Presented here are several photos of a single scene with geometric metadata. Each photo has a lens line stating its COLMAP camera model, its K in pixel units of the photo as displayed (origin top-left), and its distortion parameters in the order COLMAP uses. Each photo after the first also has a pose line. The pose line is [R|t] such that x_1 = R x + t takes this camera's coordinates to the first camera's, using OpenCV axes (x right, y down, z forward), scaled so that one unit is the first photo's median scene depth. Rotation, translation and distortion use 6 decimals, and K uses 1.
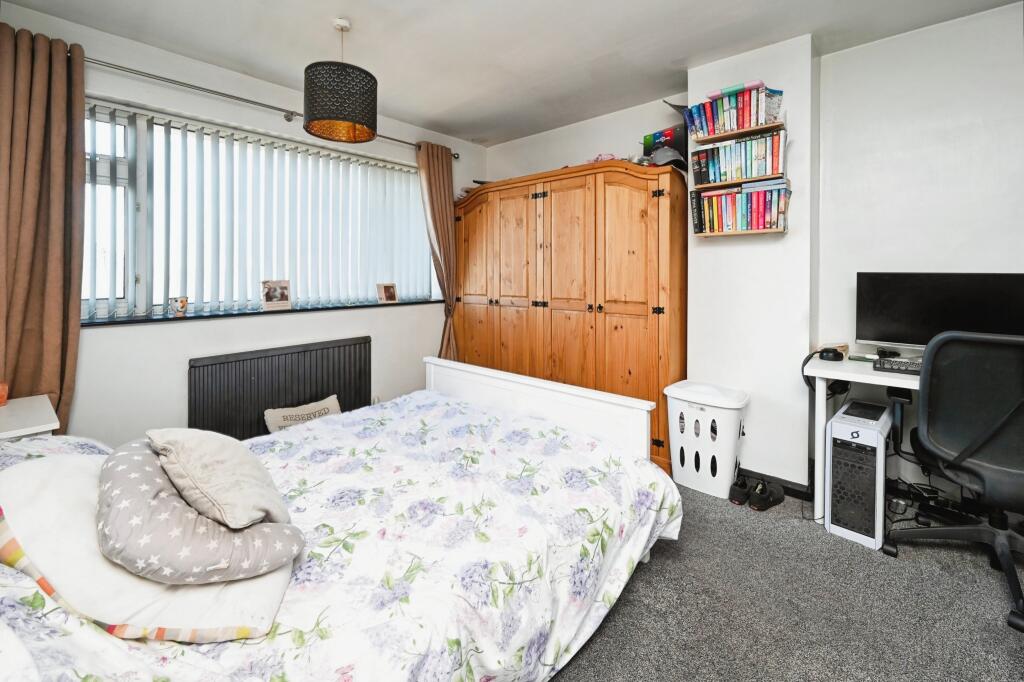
lens RADIAL K [[417.1, 0, 512.0], [0, 417.1, 341.0], [0, 0, 1]] dist [0.000344, 0.000120]
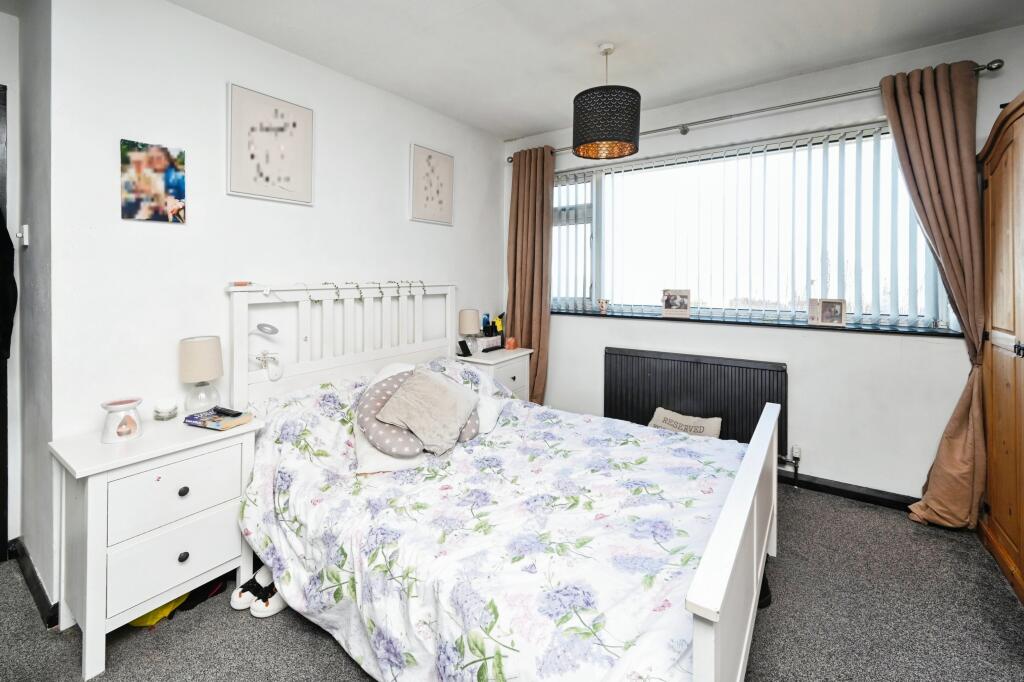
lens RADIAL K [[425.3, 0, 512.0], [0, 425.3, 341.0], [0, 0, 1]] dist [-0.032254, -0.000157]
pose [[0.110937, 0.139301, -0.984016, 0.444075], [-0.162915, 0.979283, 0.120264, -0.077369], [0.980383, 0.146970, 0.131333, 0.471383]]
